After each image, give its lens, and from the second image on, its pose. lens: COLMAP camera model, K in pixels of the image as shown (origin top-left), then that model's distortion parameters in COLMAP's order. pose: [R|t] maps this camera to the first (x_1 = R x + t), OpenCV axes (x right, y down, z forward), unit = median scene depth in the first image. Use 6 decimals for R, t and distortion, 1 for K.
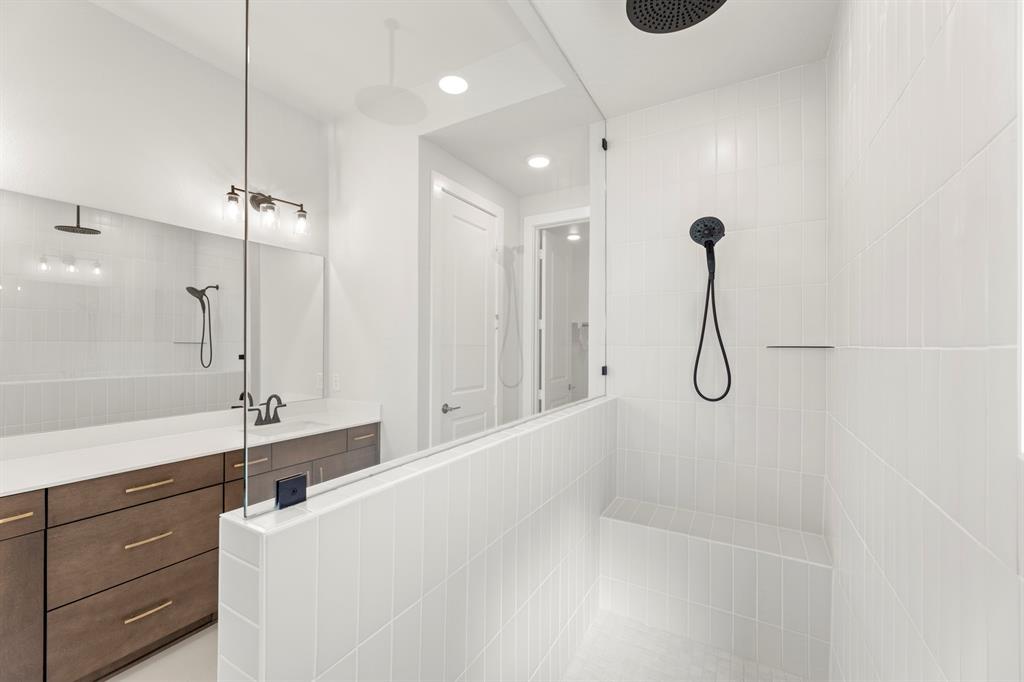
lens RADIAL K [[412.4, 0, 512.2], [0, 412.4, 342.5], [0, 0, 1]] dist [-0.002645, -0.000352]
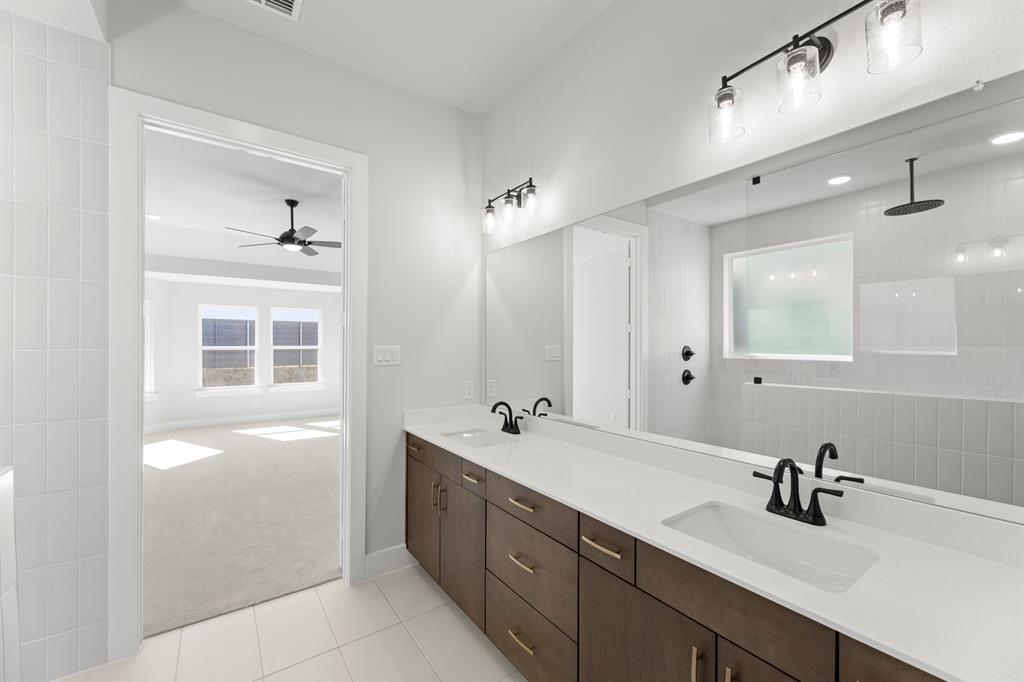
lens RADIAL K [[412.4, 0, 511.6], [0, 412.4, 349.4], [0, 0, 1]] dist [-0.002645, -0.000352]
pose [[-0.411481, -0.001915, -0.911416, -0.018276], [-0.001607, 0.999998, -0.001375, 0.002727], [0.911417, 0.000899, -0.411483, 0.622473]]
